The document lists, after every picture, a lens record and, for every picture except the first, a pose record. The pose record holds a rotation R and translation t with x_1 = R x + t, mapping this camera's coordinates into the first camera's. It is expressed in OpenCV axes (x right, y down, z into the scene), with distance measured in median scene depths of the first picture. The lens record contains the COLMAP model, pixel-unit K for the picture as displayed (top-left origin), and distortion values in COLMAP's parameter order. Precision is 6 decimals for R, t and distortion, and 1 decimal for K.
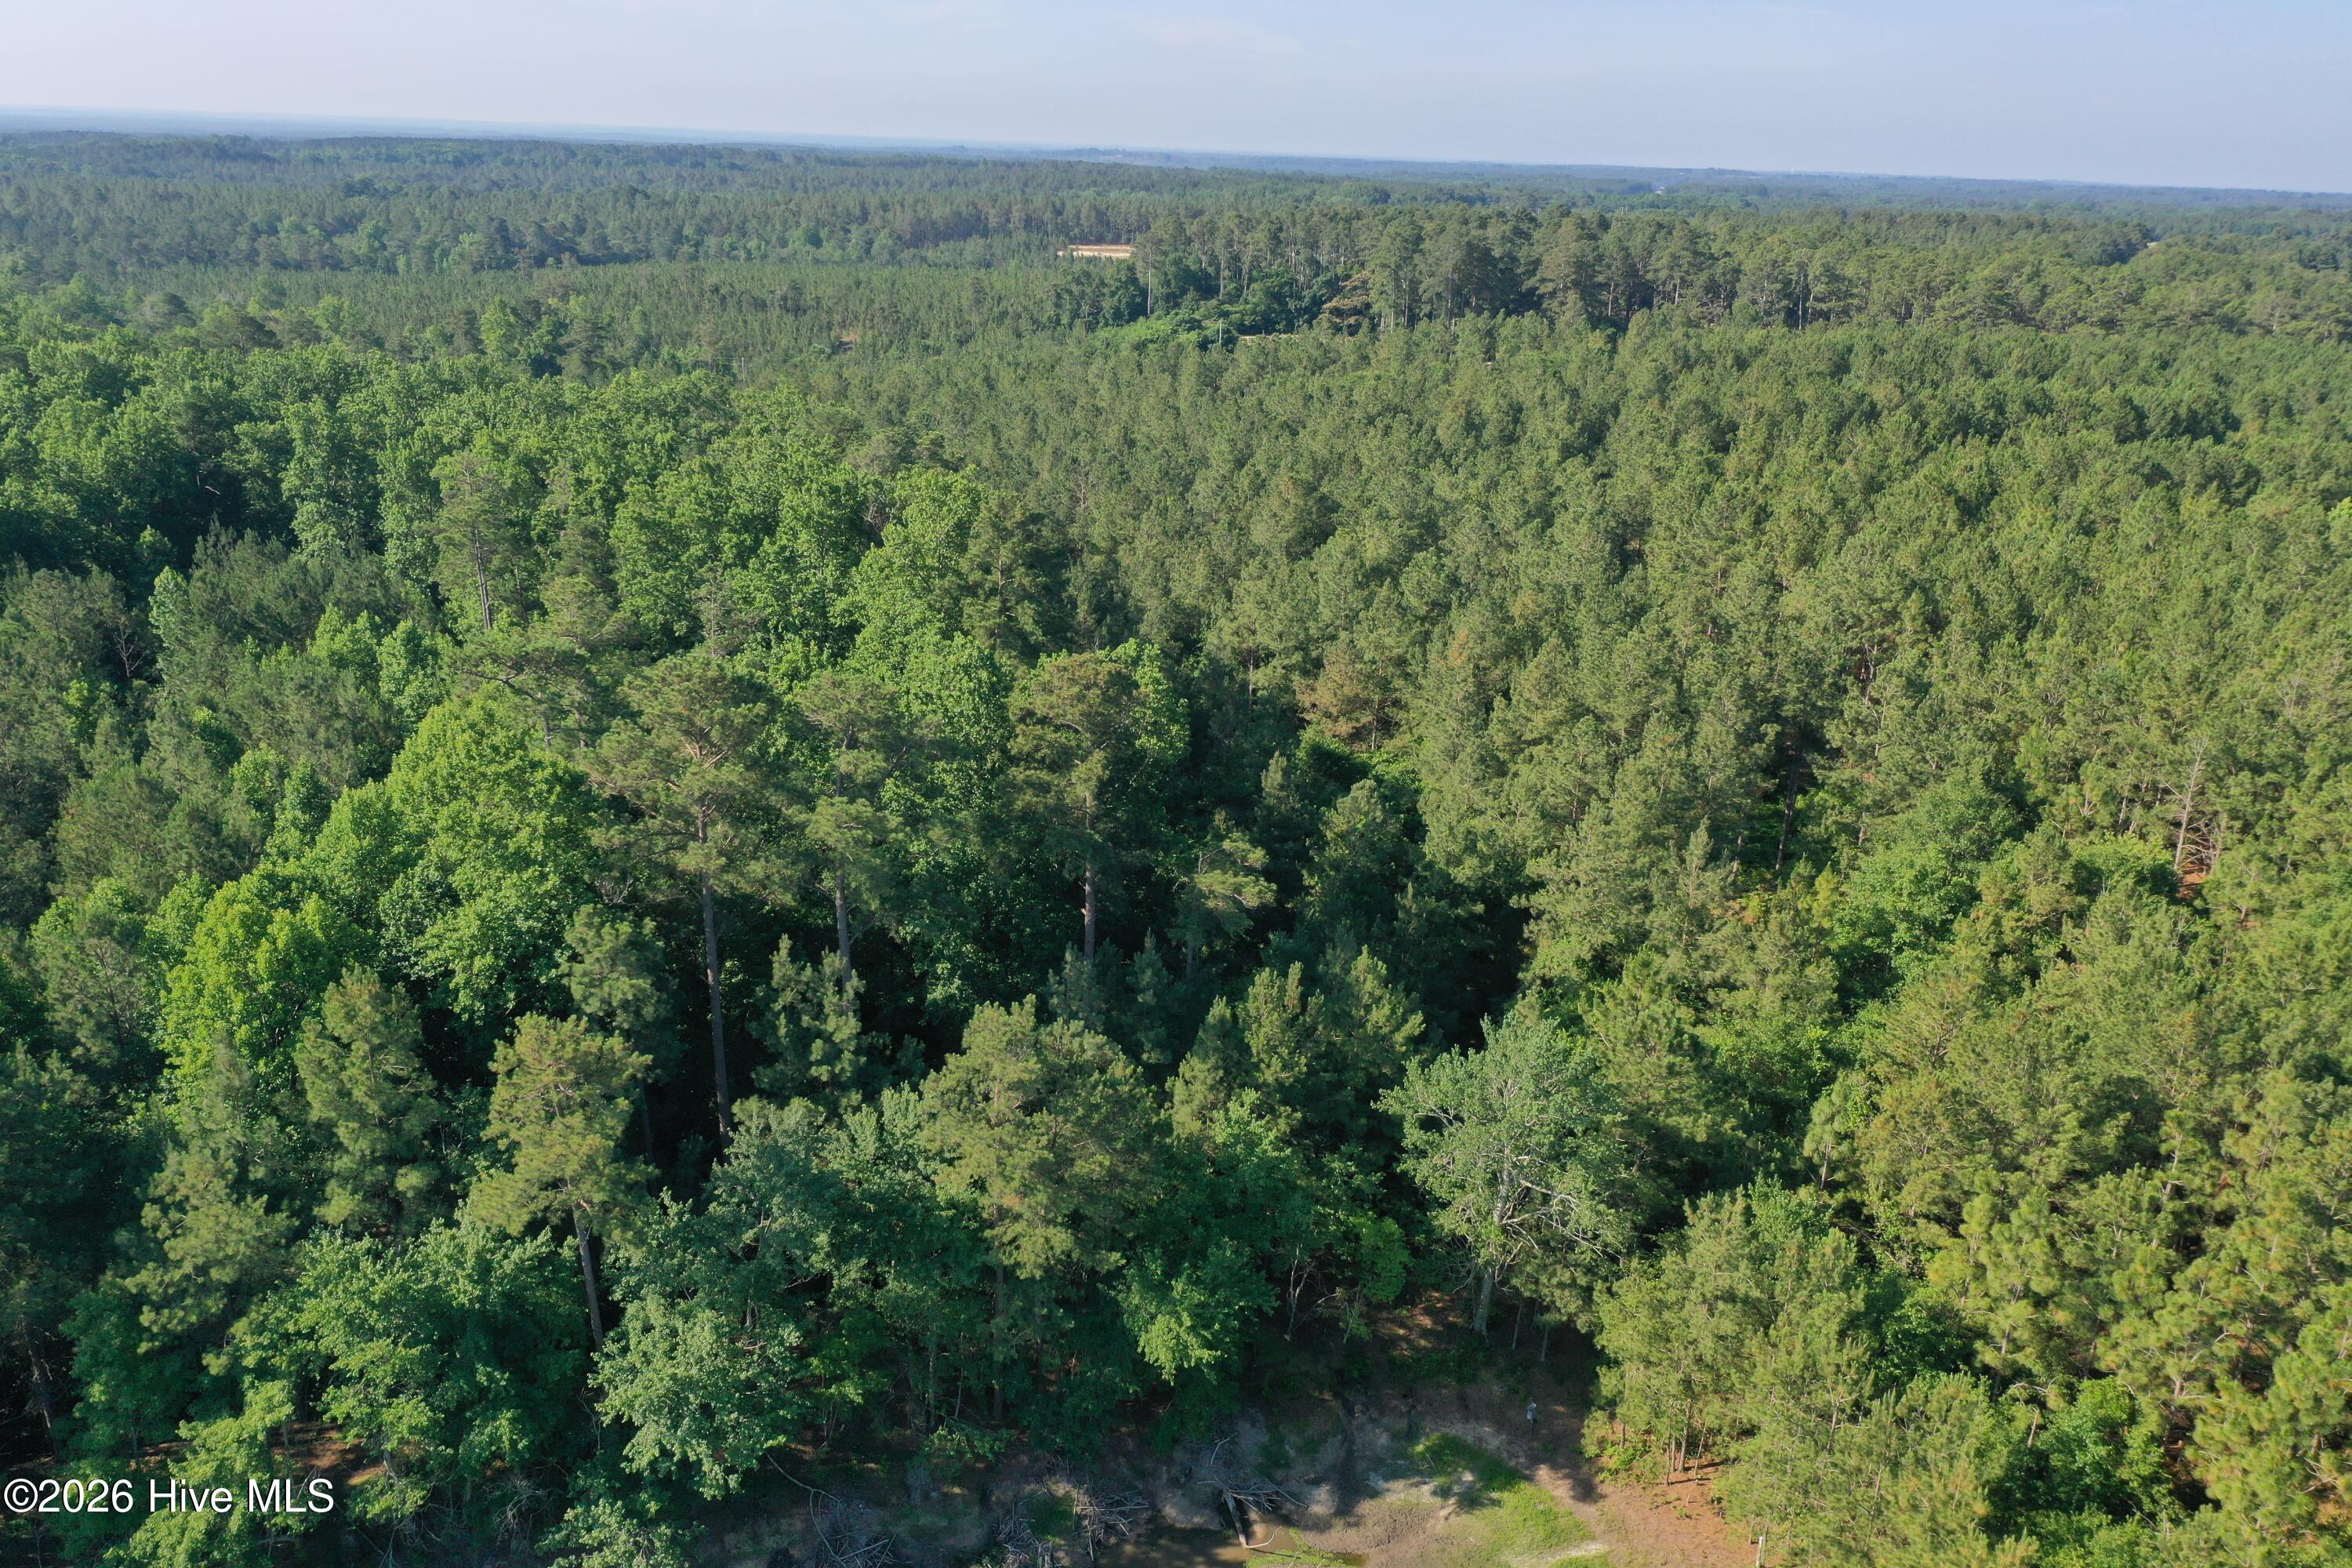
lens RADIAL K [[1807.2, 0, 1181.7], [0, 1807.2, 775.3], [0, 0, 1]] dist [0.024893, -0.063424]
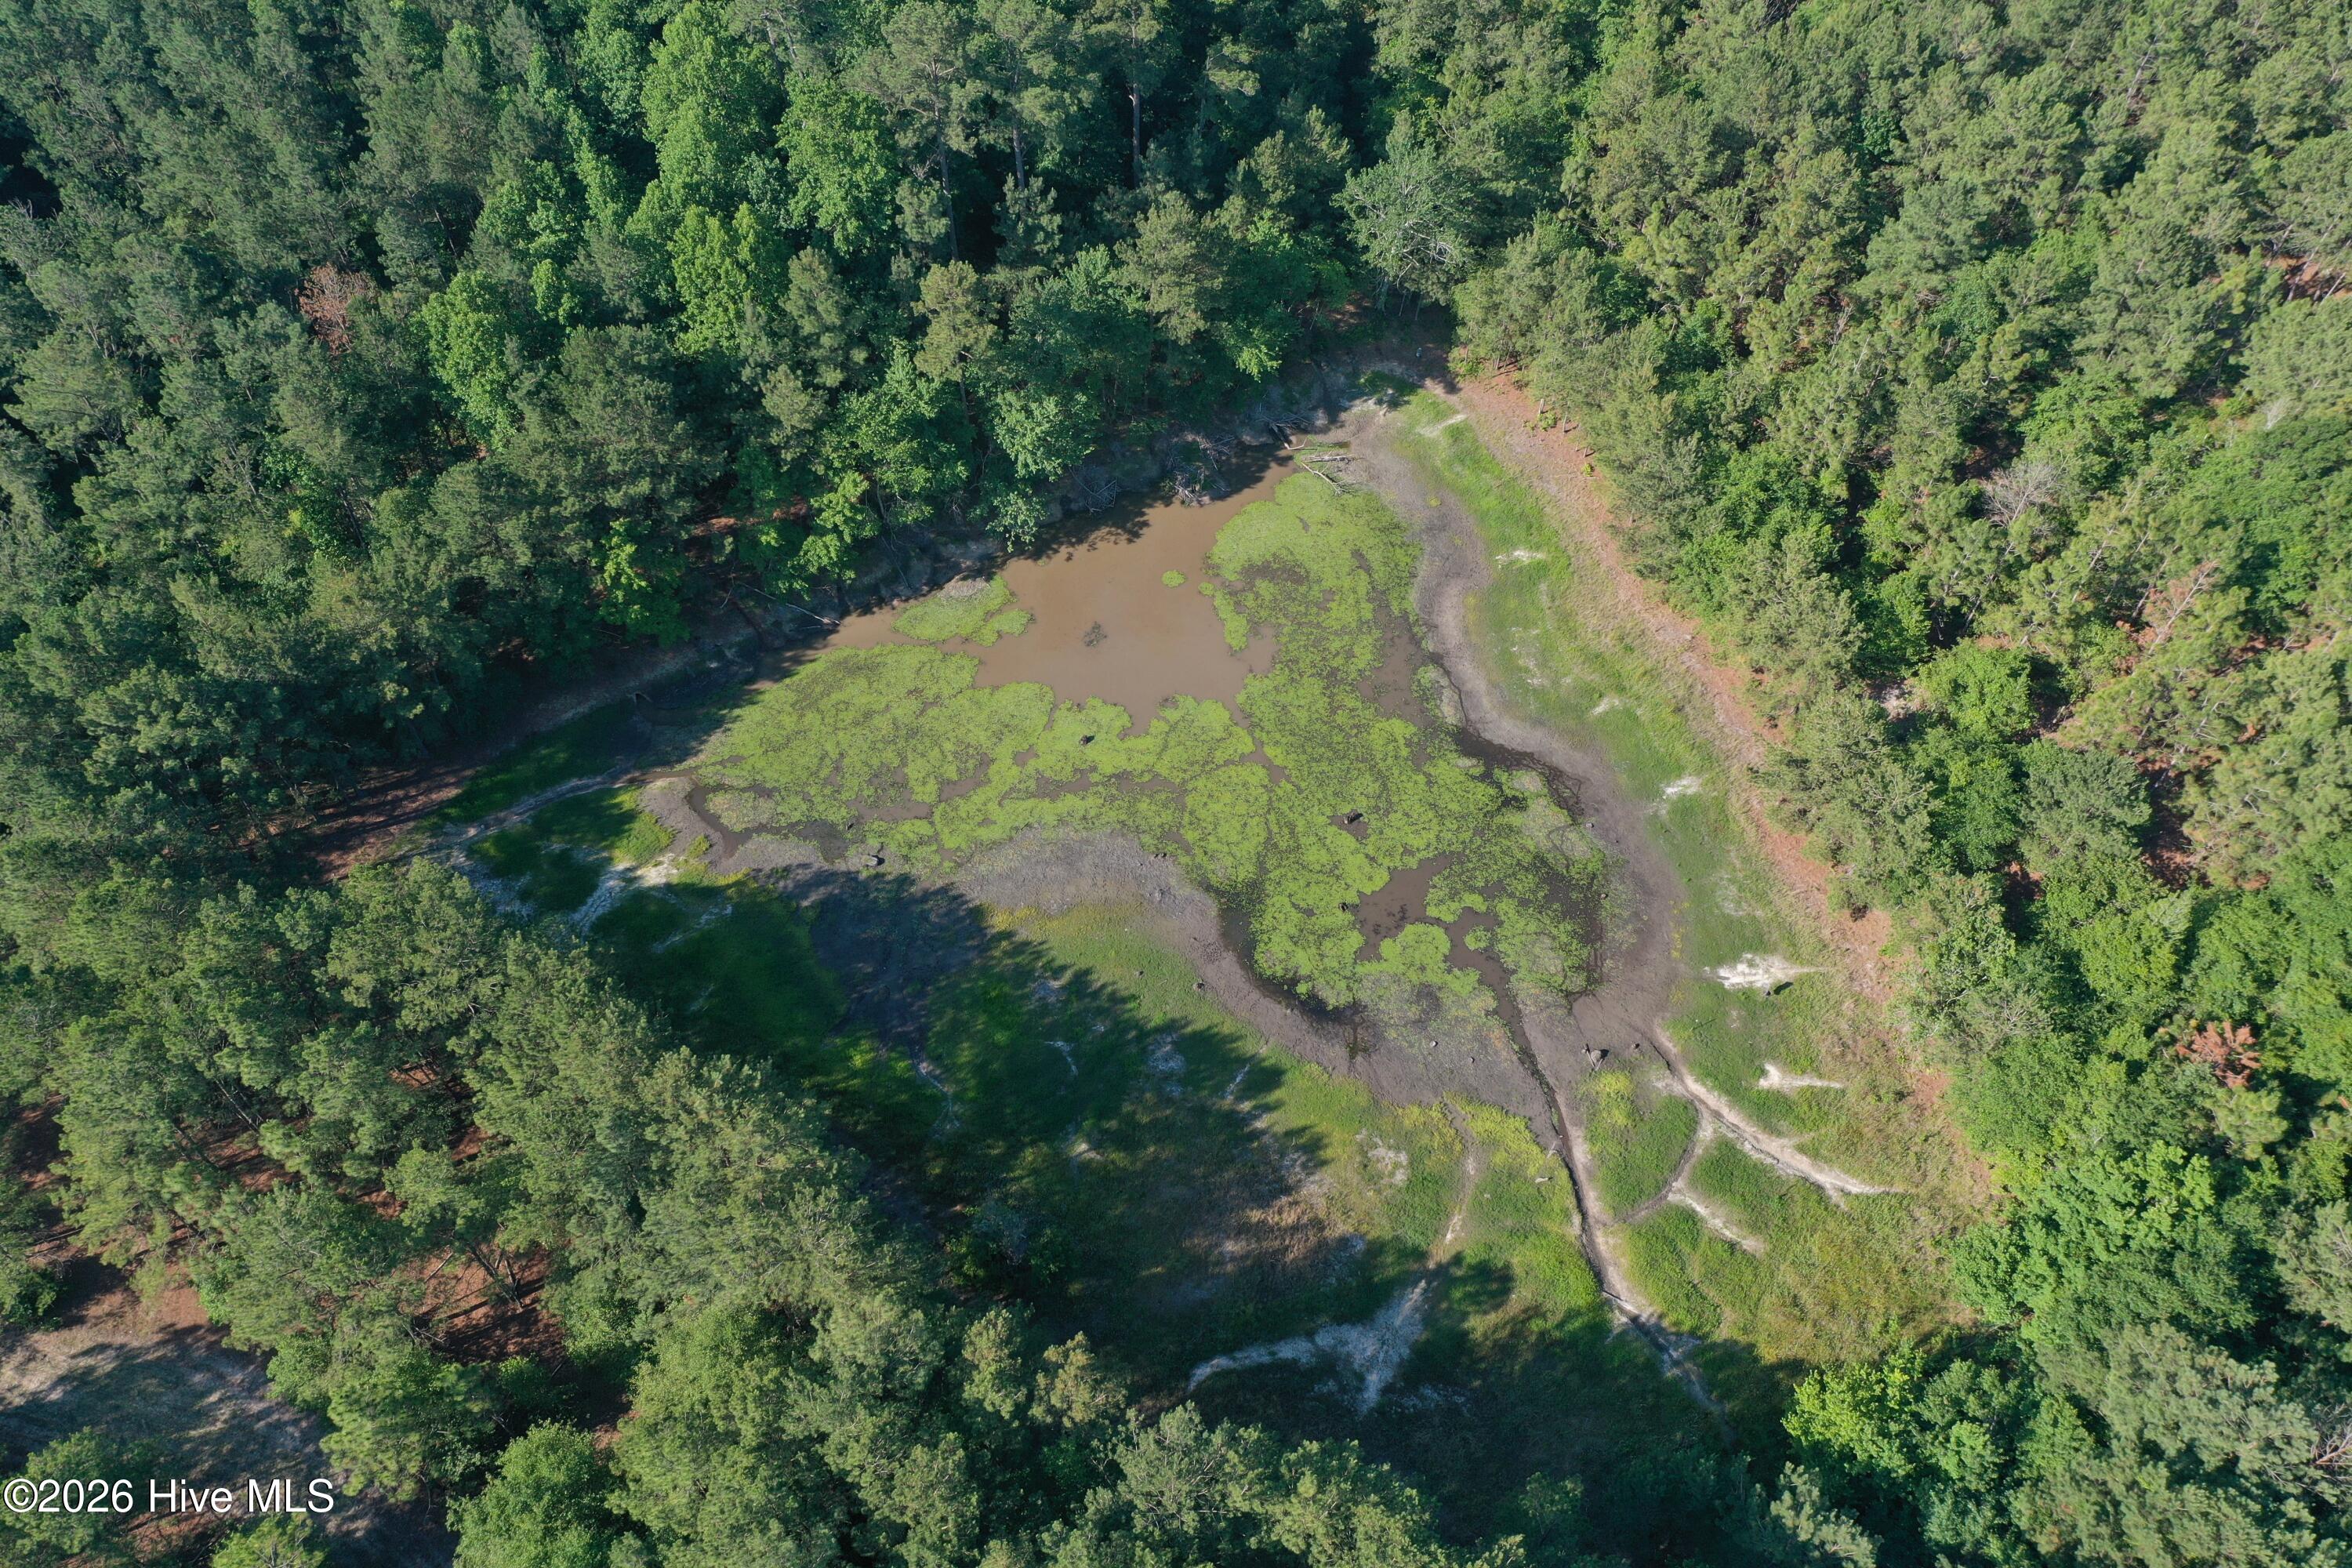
lens RADIAL K [[1807.2, 0, 1181.7], [0, 1807.2, 775.3], [0, 0, 1]] dist [0.024893, -0.063424]
pose [[0.967907, -0.210796, 0.136824, -0.413286], [0.088949, 0.796564, 0.597975, -0.464077], [-0.235040, -0.566614, 0.789750, -0.704300]]
